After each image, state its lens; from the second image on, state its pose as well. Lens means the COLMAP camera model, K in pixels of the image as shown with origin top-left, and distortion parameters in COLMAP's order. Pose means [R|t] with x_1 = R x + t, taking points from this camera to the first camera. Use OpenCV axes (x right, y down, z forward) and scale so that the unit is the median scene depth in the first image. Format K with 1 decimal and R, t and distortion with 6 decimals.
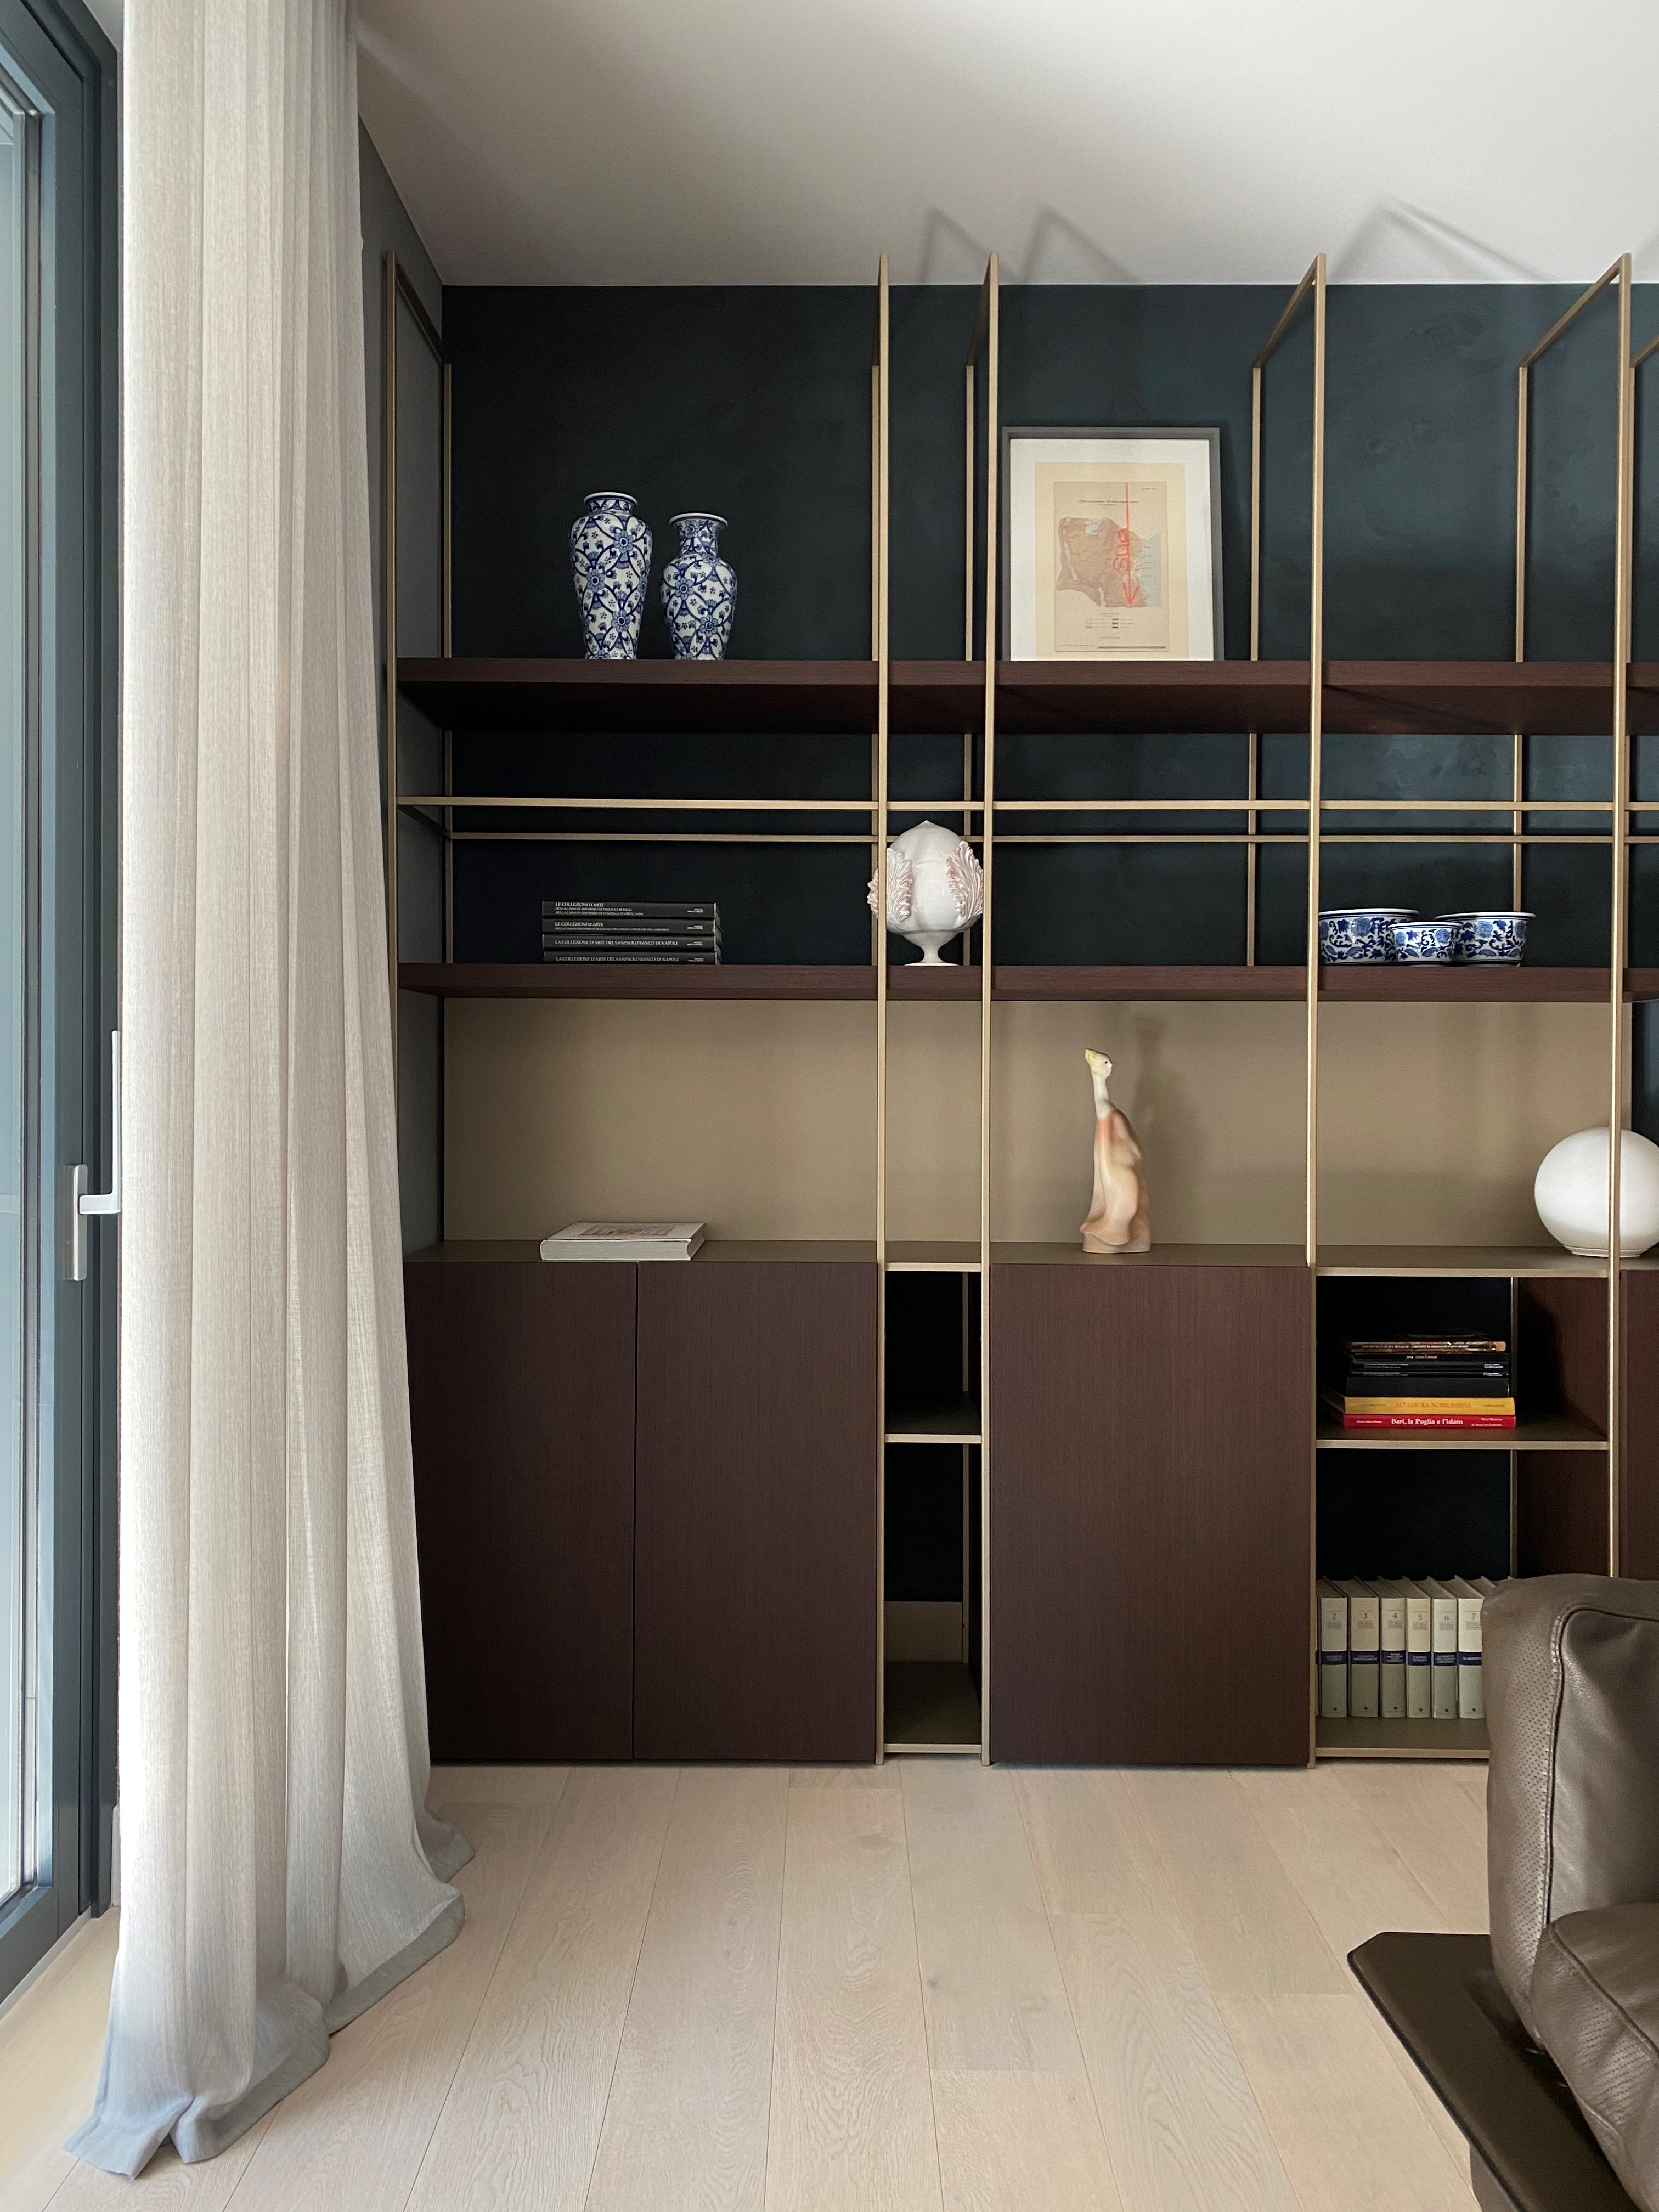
lens RADIAL K [[1691.9, 0, 816.0], [0, 1691.9, 1099.6], [0, 0, 1]] dist [0.177690, -0.475385]
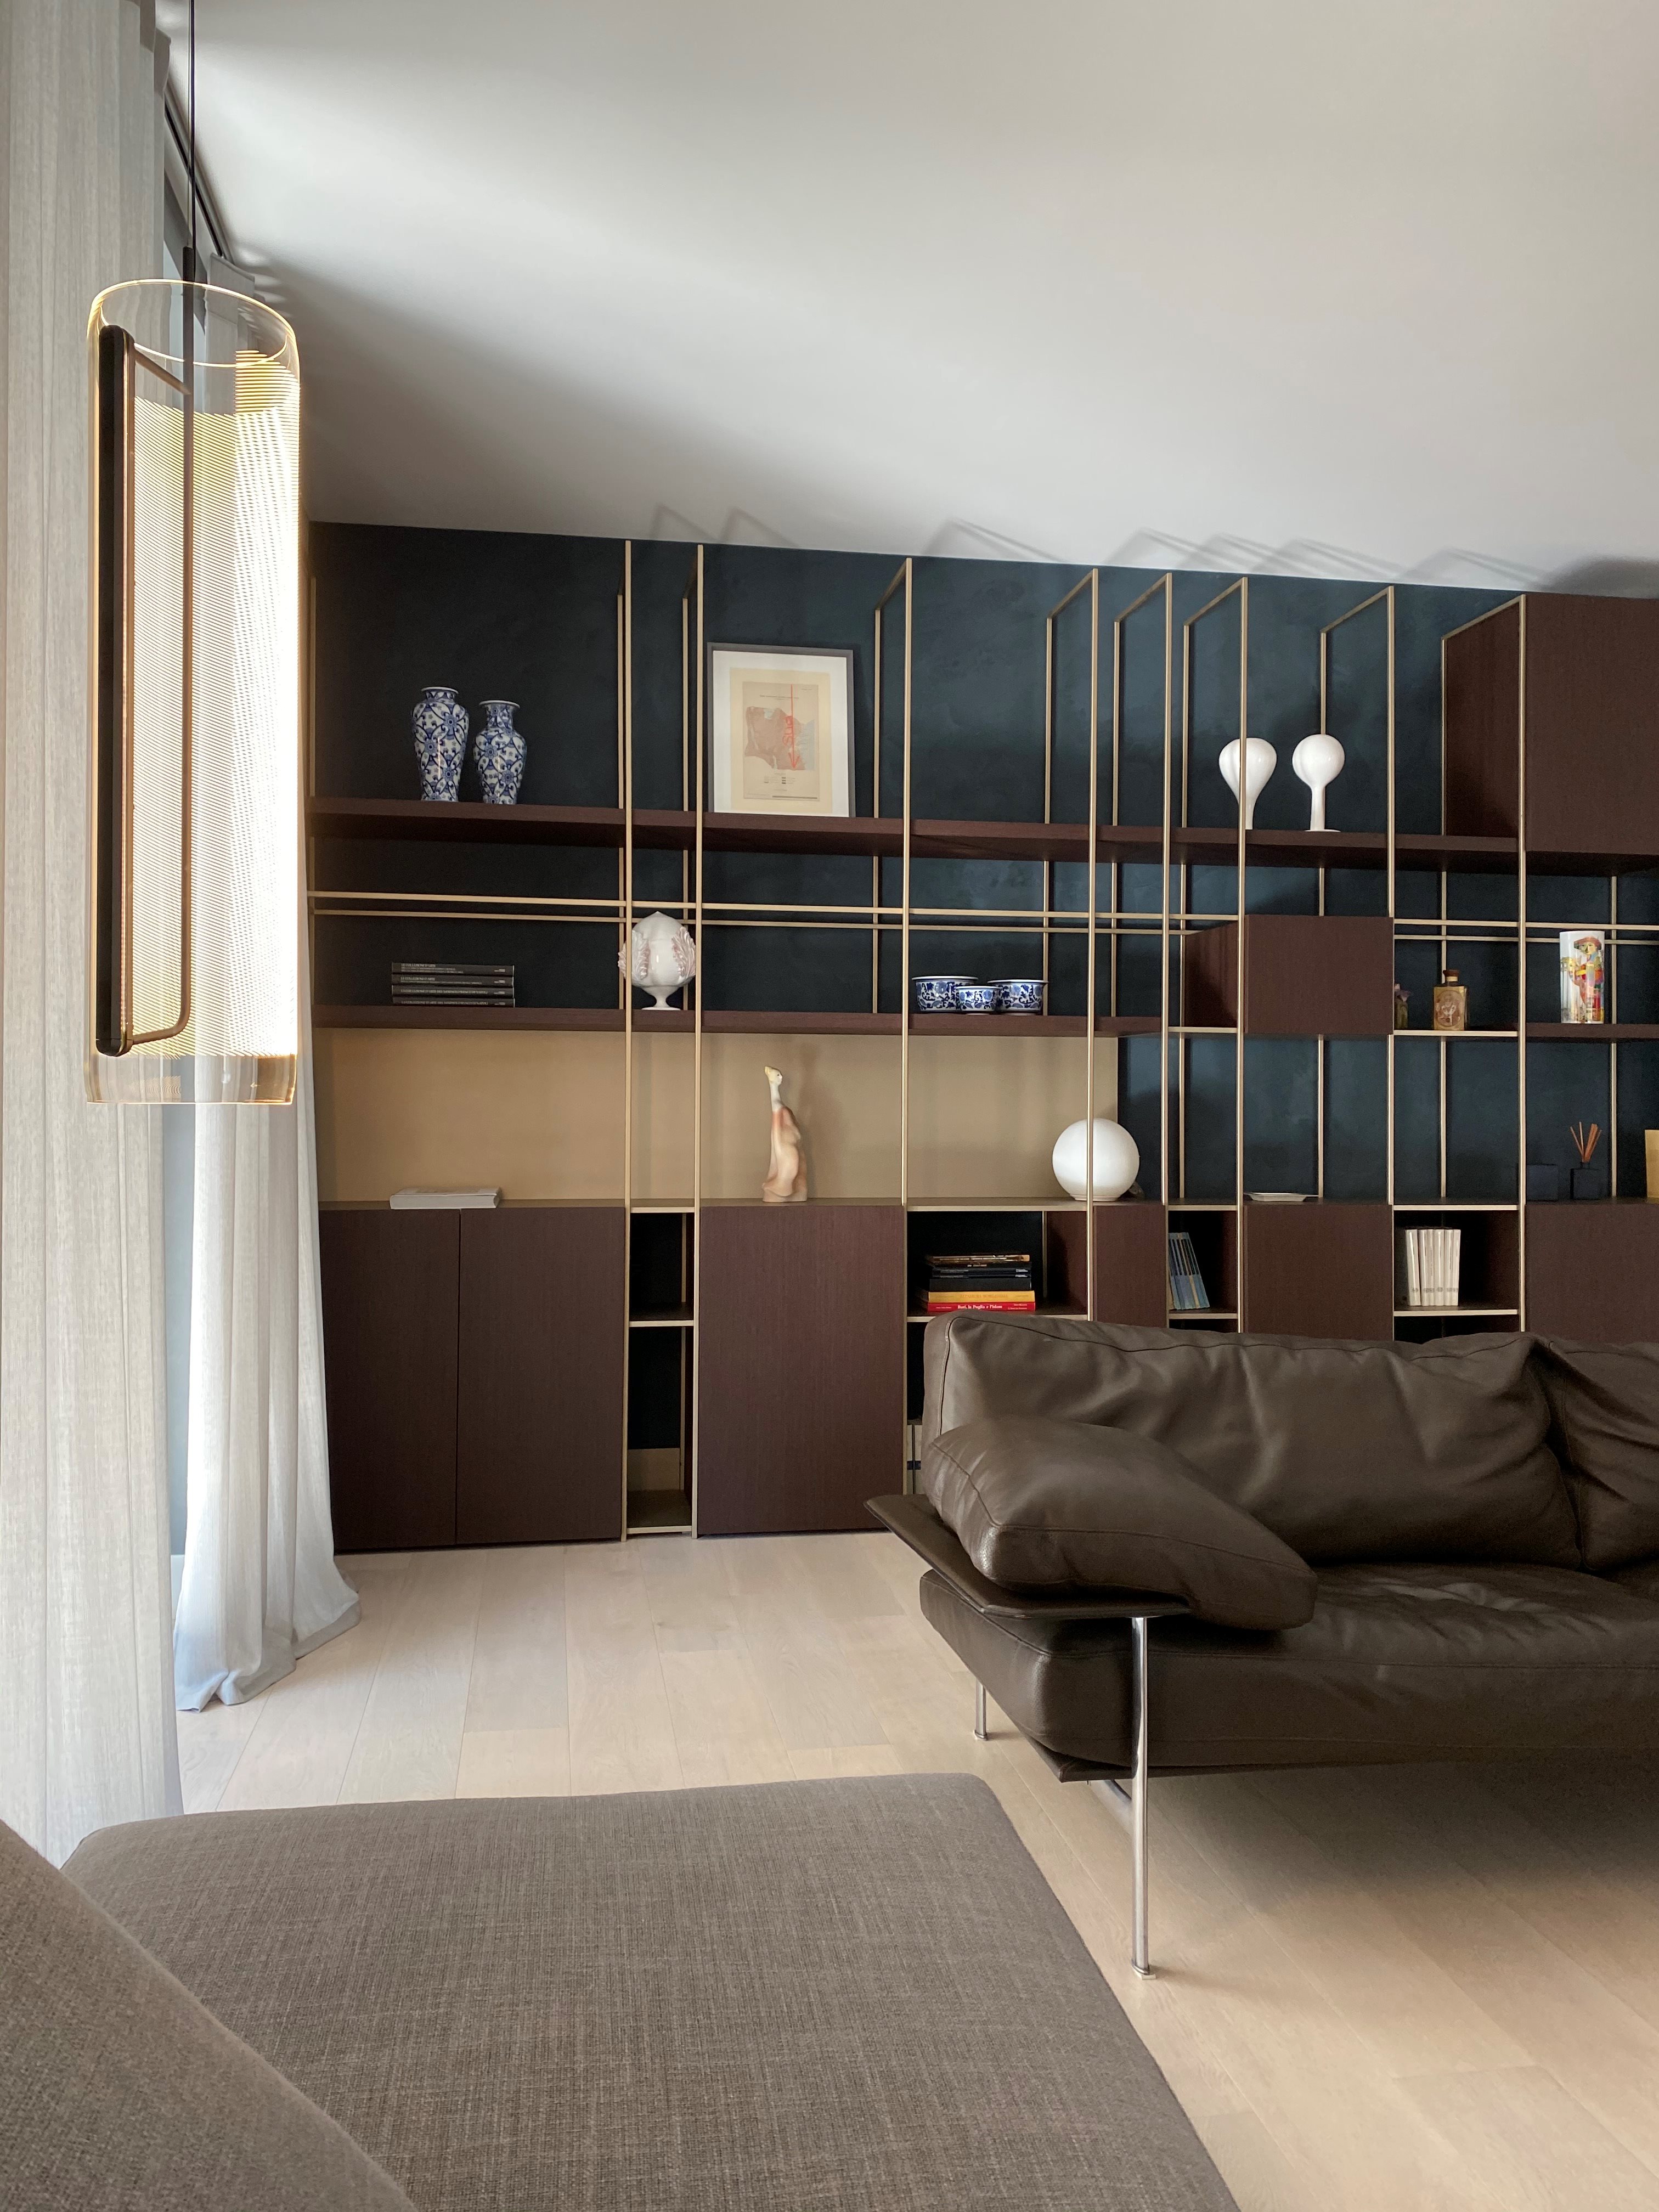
lens RADIAL K [[1691.9, 0, 816.0], [0, 1691.9, 1099.6], [0, 0, 1]] dist [0.177690, -0.475385]
pose [[0.987380, 0.000677, 0.158370, -0.033590], [0.001804, 0.999878, -0.015521, 0.023412], [-0.158361, 0.015610, 0.987258, -0.488003]]
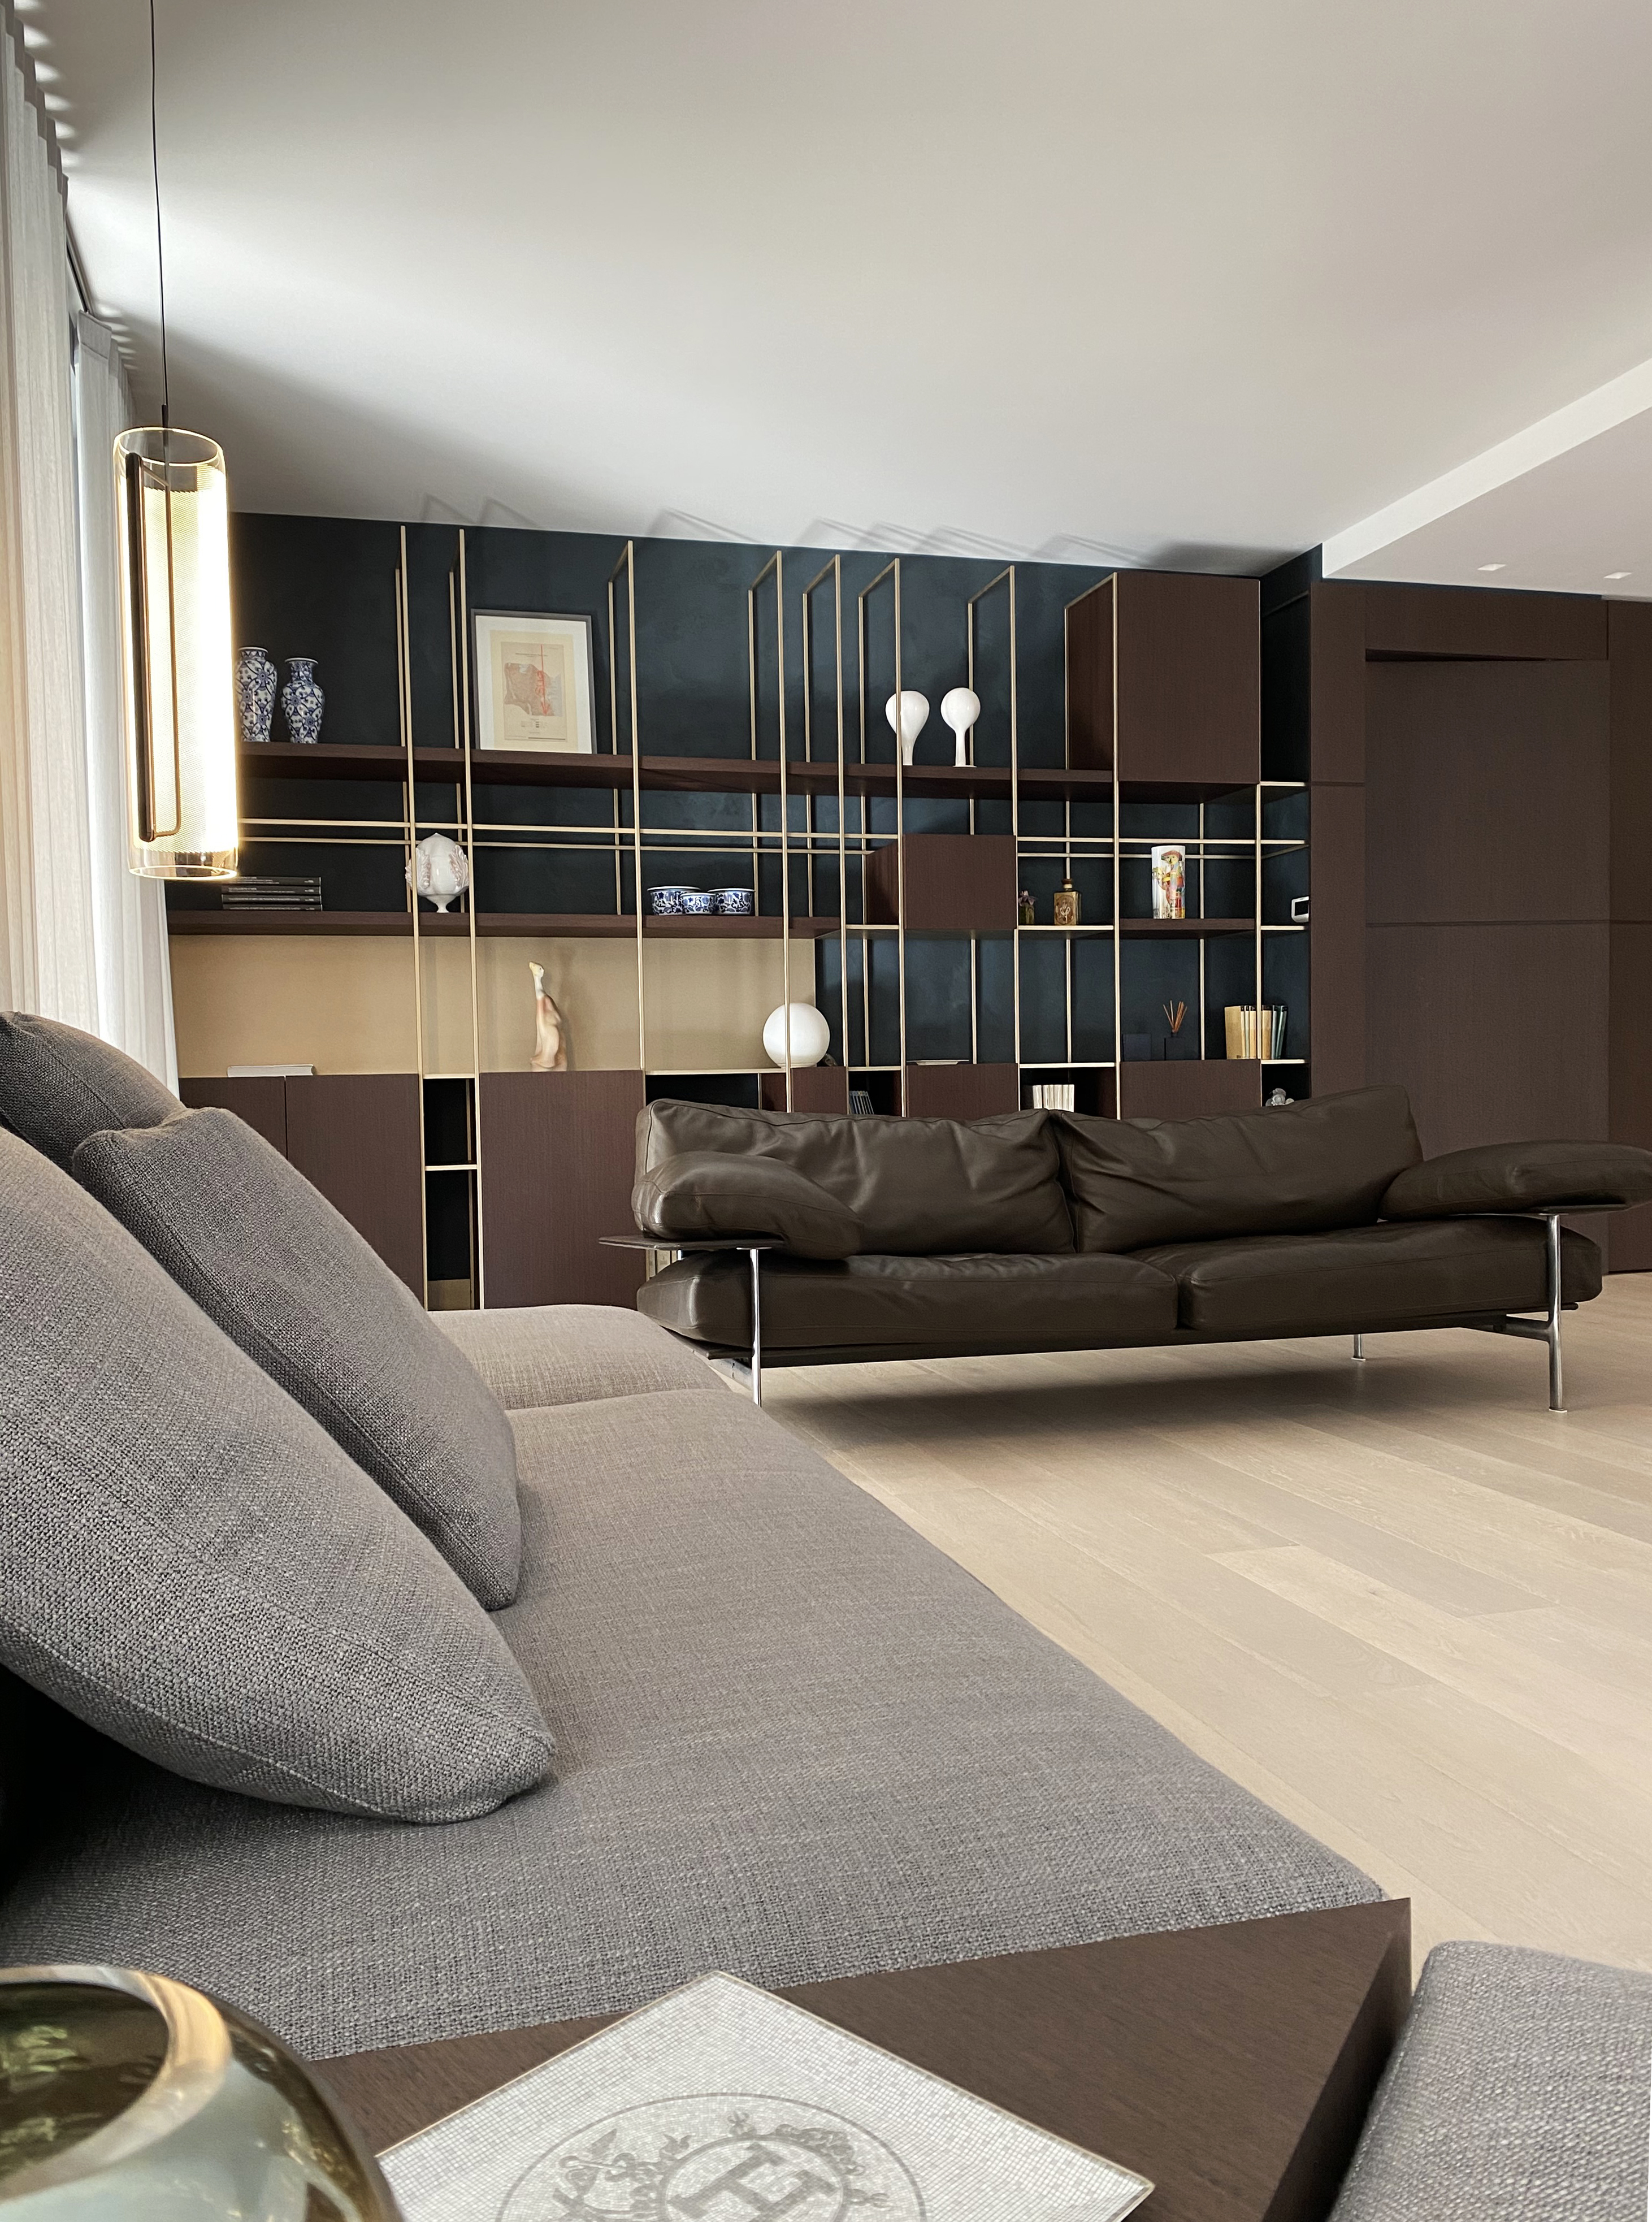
lens RADIAL K [[1712.5, 0, 726.6], [0, 1712.5, 1246.6], [0, 0, 1]] dist [0.068084, -0.094515]
pose [[0.974146, -0.037461, 0.222792, -0.061361], [0.018980, 0.996241, 0.084525, 0.130529], [-0.225121, -0.078111, 0.971195, -0.919049]]
